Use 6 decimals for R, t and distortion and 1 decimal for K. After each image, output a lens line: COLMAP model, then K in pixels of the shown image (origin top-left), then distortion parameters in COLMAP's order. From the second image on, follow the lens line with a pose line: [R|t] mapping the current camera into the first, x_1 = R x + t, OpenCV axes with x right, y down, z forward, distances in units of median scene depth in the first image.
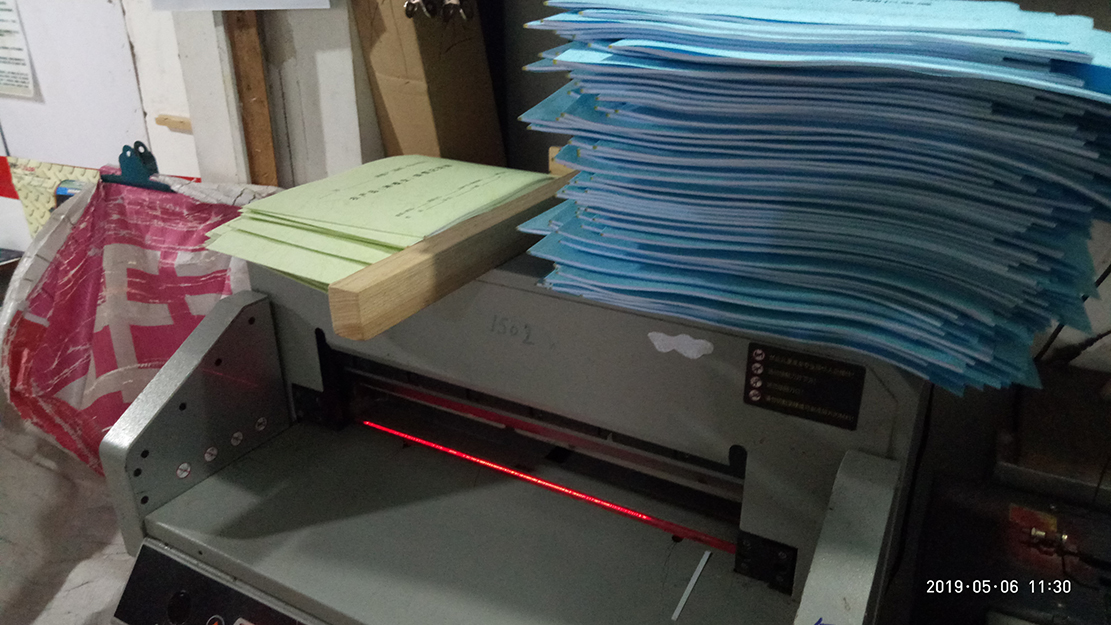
lens RADIAL K [[816.4, 0, 555.5], [0, 816.4, 312.5], [0, 0, 1]] dist [0.013739, -0.005109]
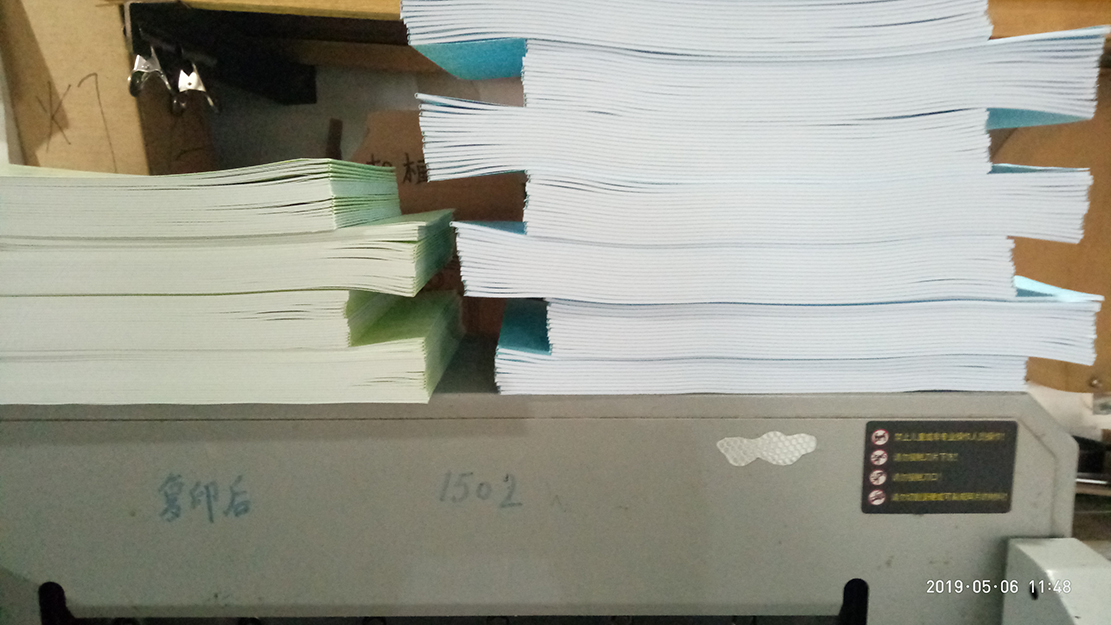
lens RADIAL K [[816.4, 0, 555.5], [0, 816.4, 312.5], [0, 0, 1]] dist [0.013739, -0.005109]
pose [[0.861632, -0.071861, 0.502420, -0.353585], [0.200534, 0.957580, -0.206946, 0.037304], [-0.466236, 0.279064, 0.839492, 0.478056]]
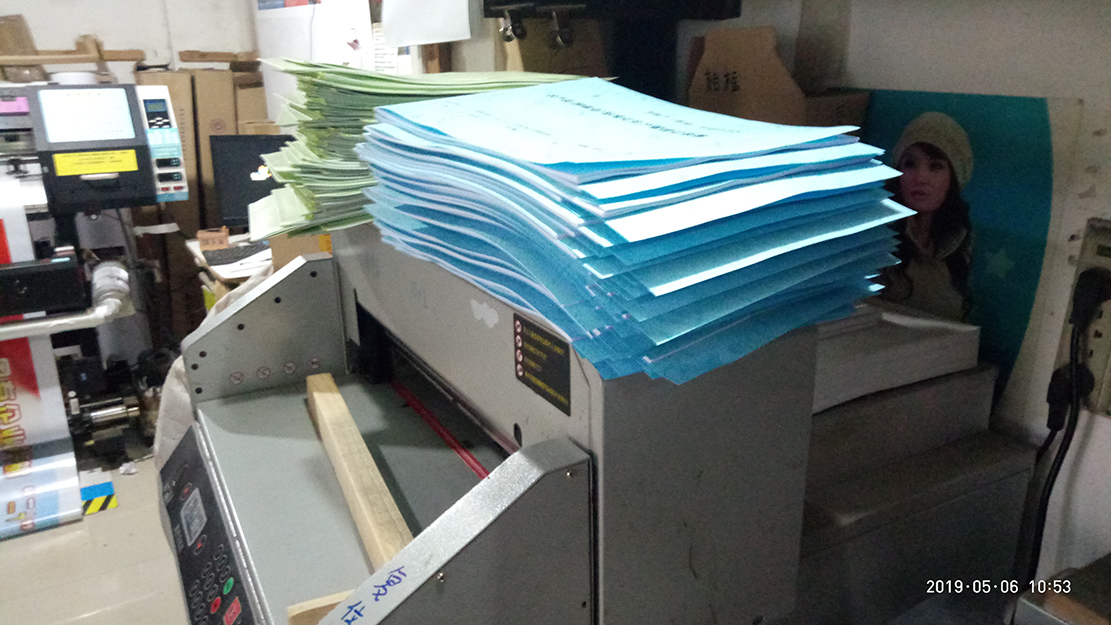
lens RADIAL K [[827.3, 0, 555.5], [0, 827.3, 312.5], [0, 0, 1]] dist [0.066781, -0.107525]
pose [[0.848479, 0.146216, -0.508629, 0.778743], [-0.197598, 0.979099, -0.048165, 0.072990], [0.490956, 0.141371, 0.859637, 0.150175]]
